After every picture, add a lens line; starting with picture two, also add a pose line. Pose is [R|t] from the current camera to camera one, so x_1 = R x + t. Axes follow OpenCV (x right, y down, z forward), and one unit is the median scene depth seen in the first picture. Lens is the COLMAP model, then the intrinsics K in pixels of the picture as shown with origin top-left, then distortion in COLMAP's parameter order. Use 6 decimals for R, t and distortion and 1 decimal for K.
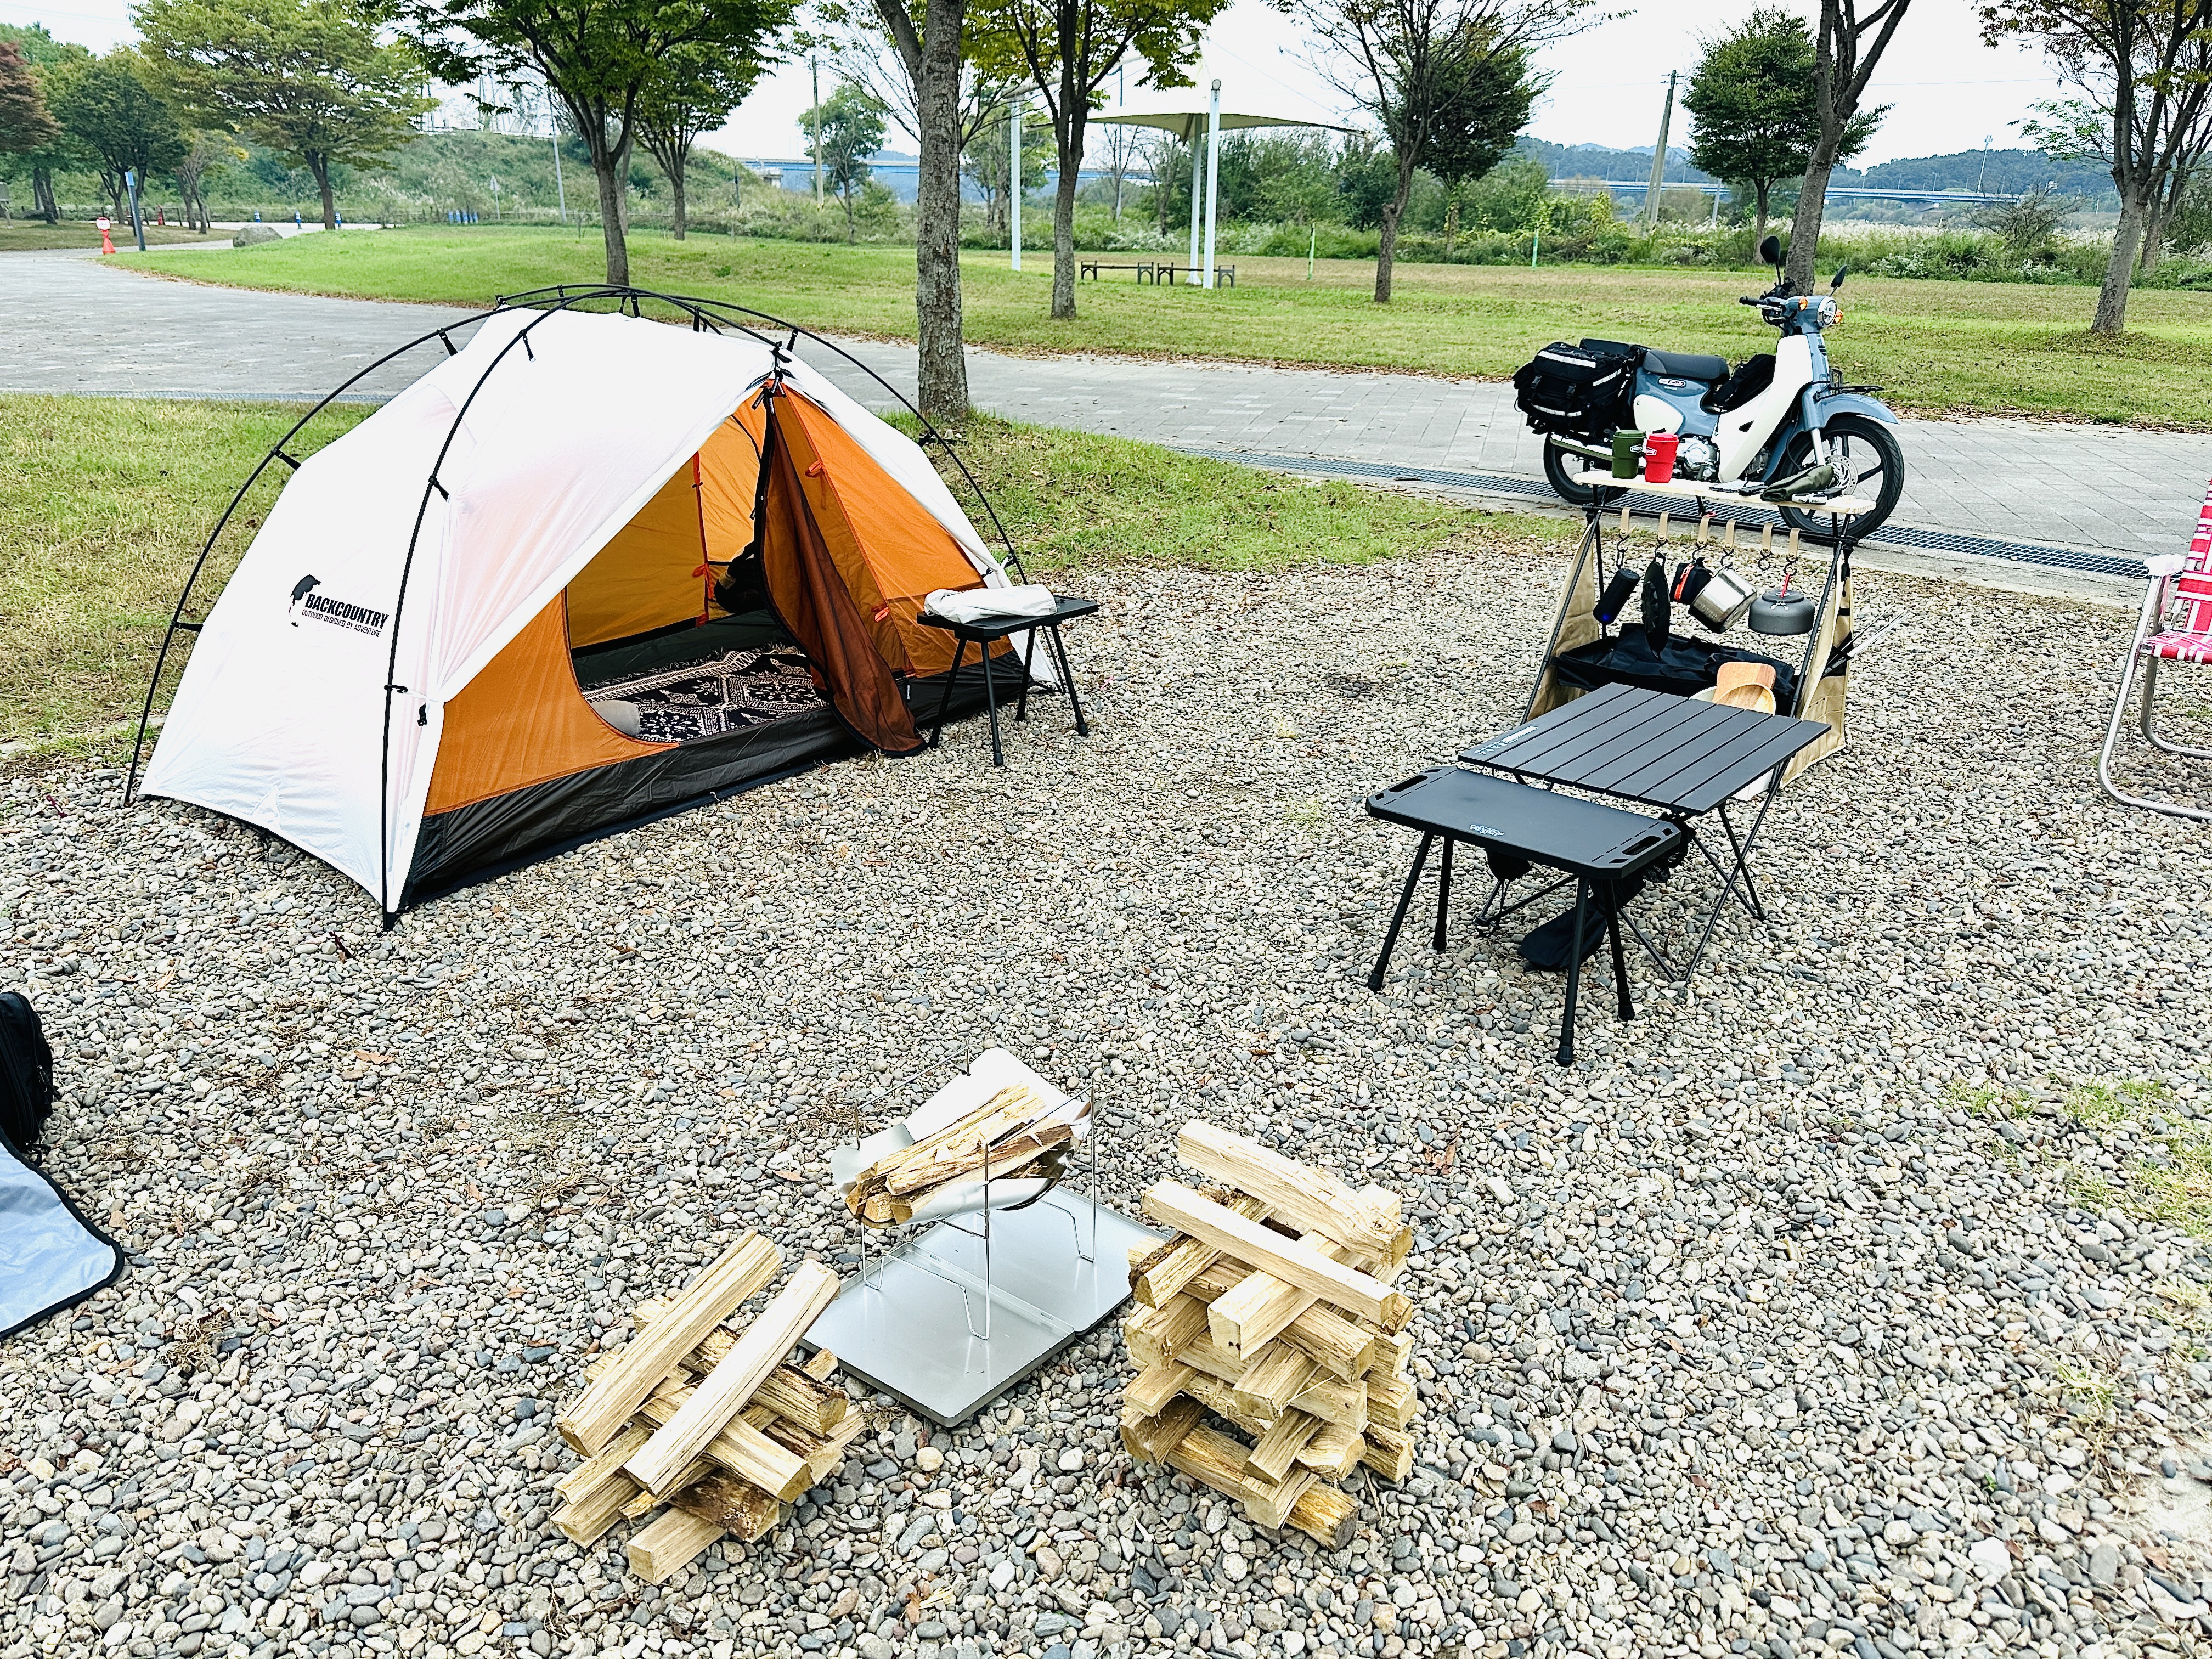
lens RADIAL K [[1633.5, 0, 1106.0], [0, 1633.5, 829.5], [0, 0, 1]] dist [0.011969, -0.024094]
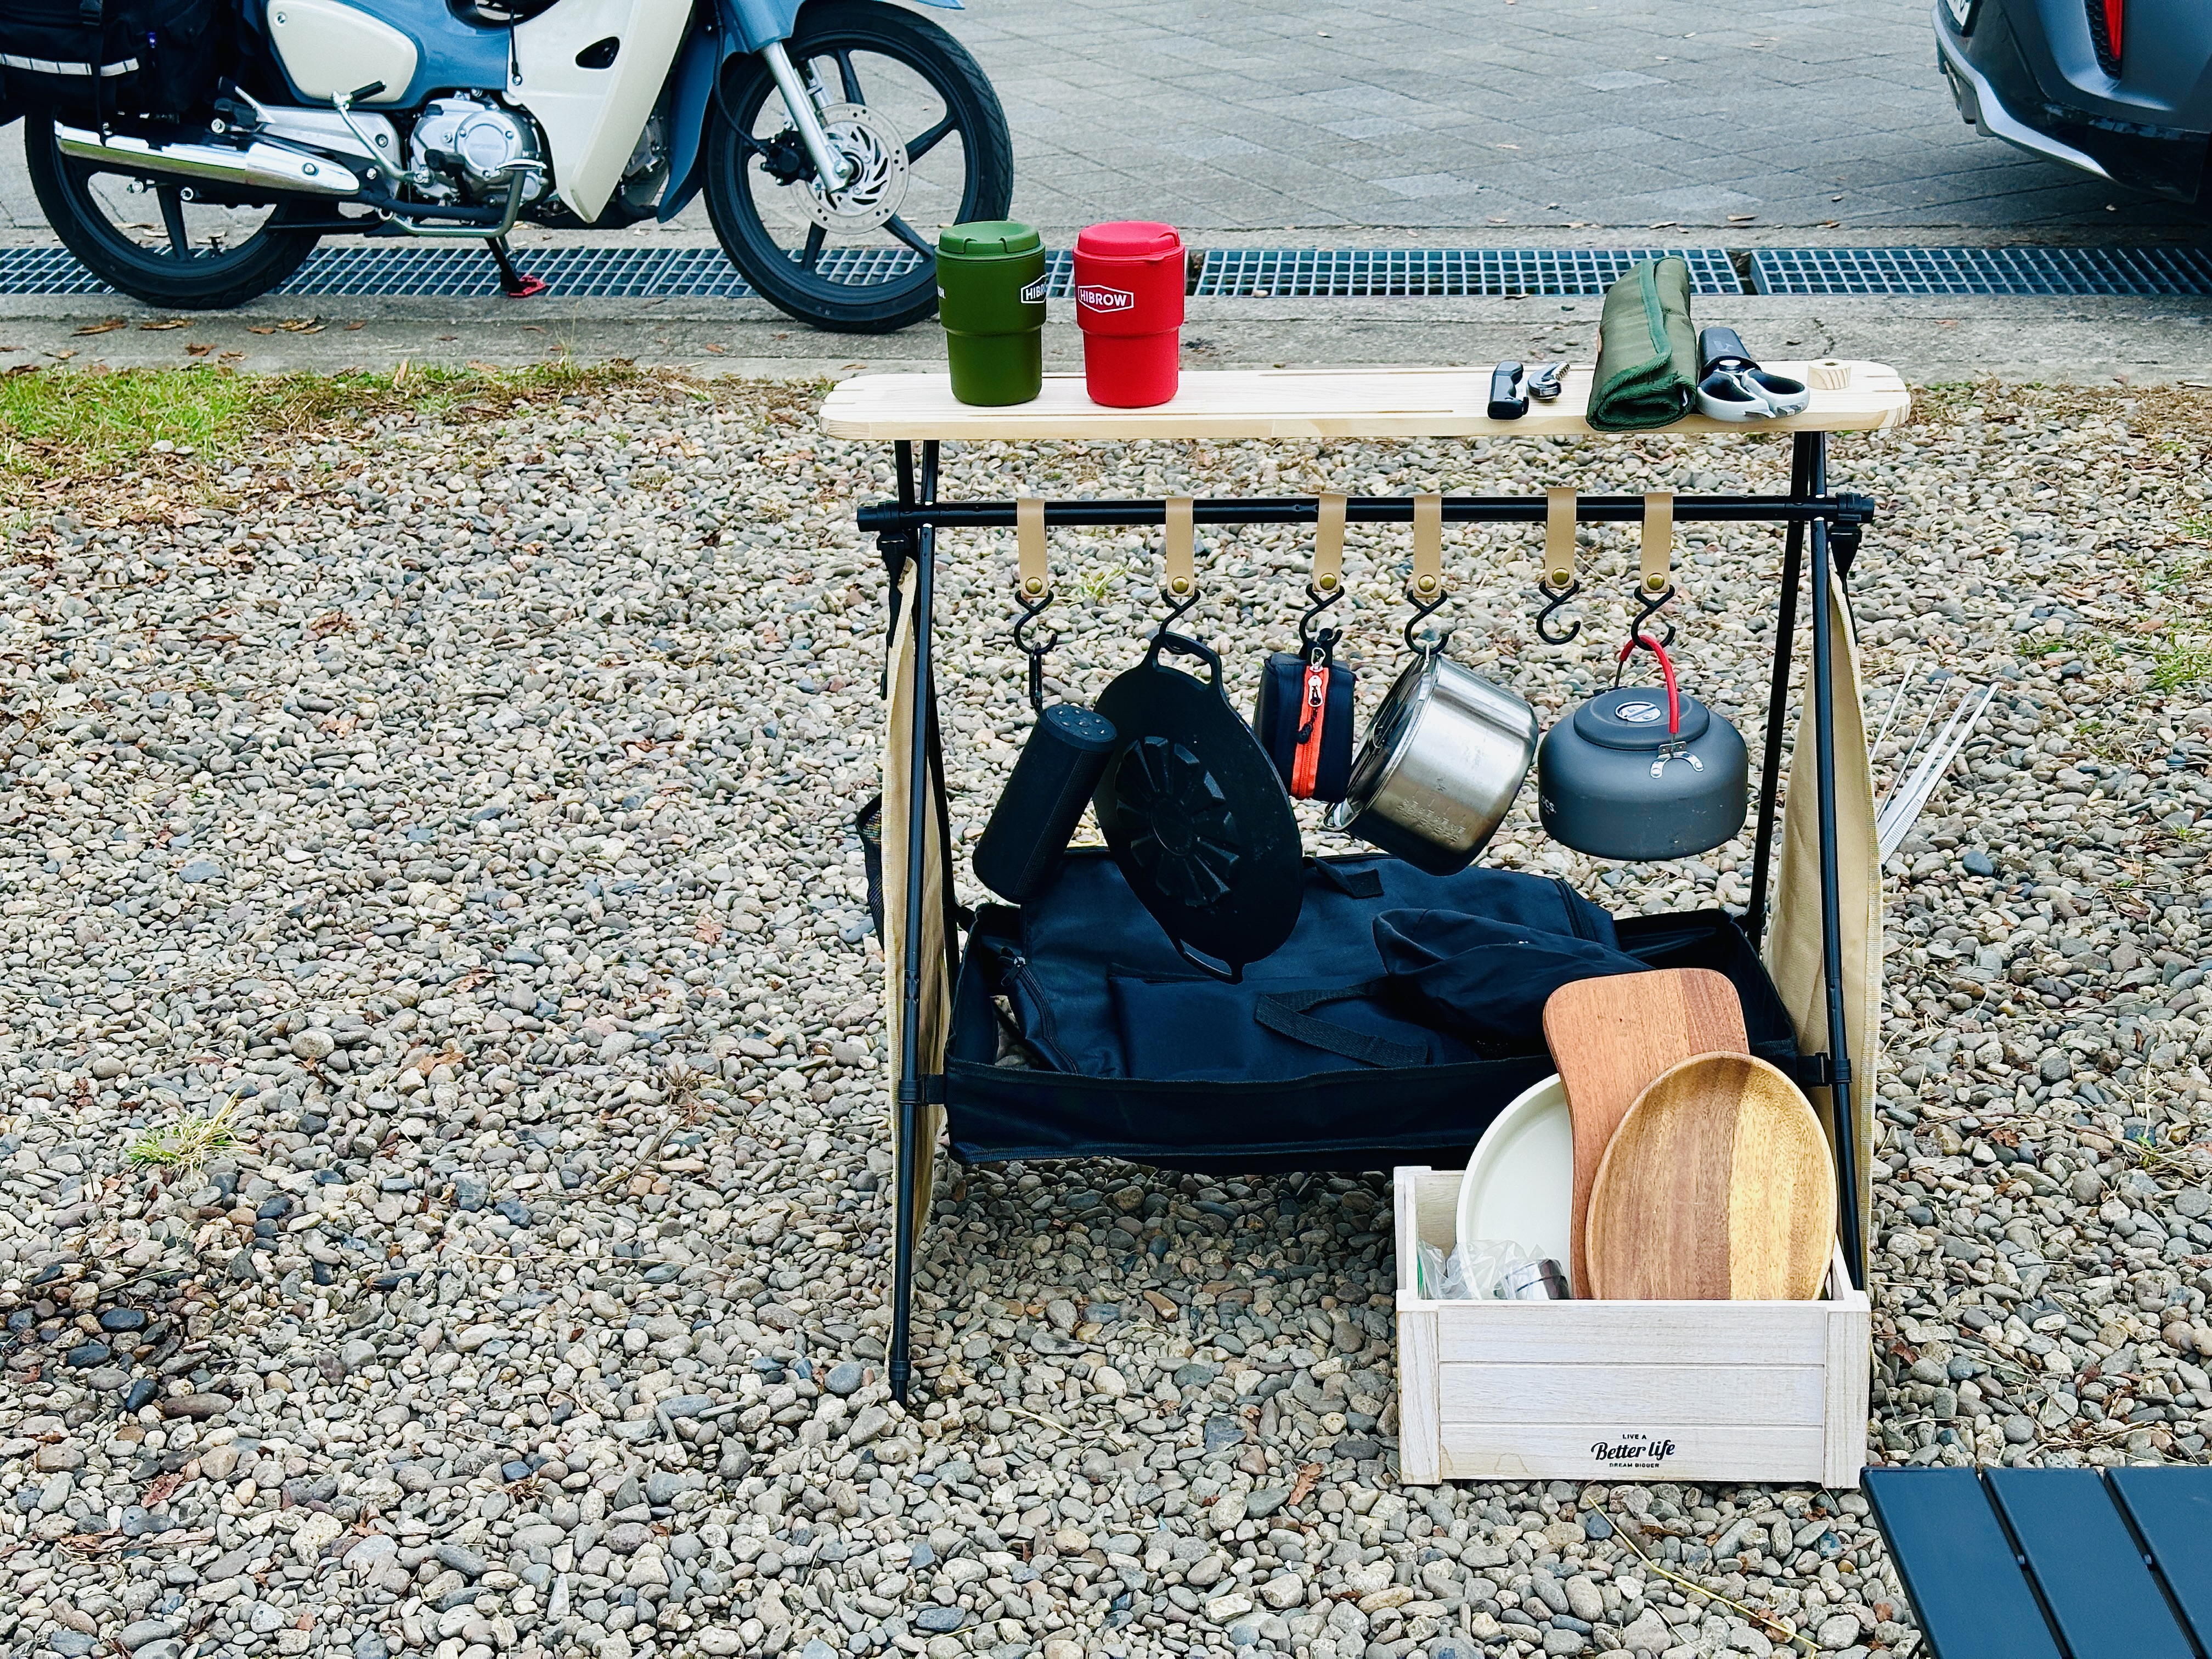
lens RADIAL K [[3173.7, 0, 1106.0], [0, 3173.7, 829.5], [0, 0, 1]] dist [0.017236, 0.047235]
pose [[0.761088, -0.260538, 0.594024, -0.002782], [0.247319, 0.963166, 0.105569, -0.119717], [-0.599648, 0.066566, 0.797490, 0.347349]]
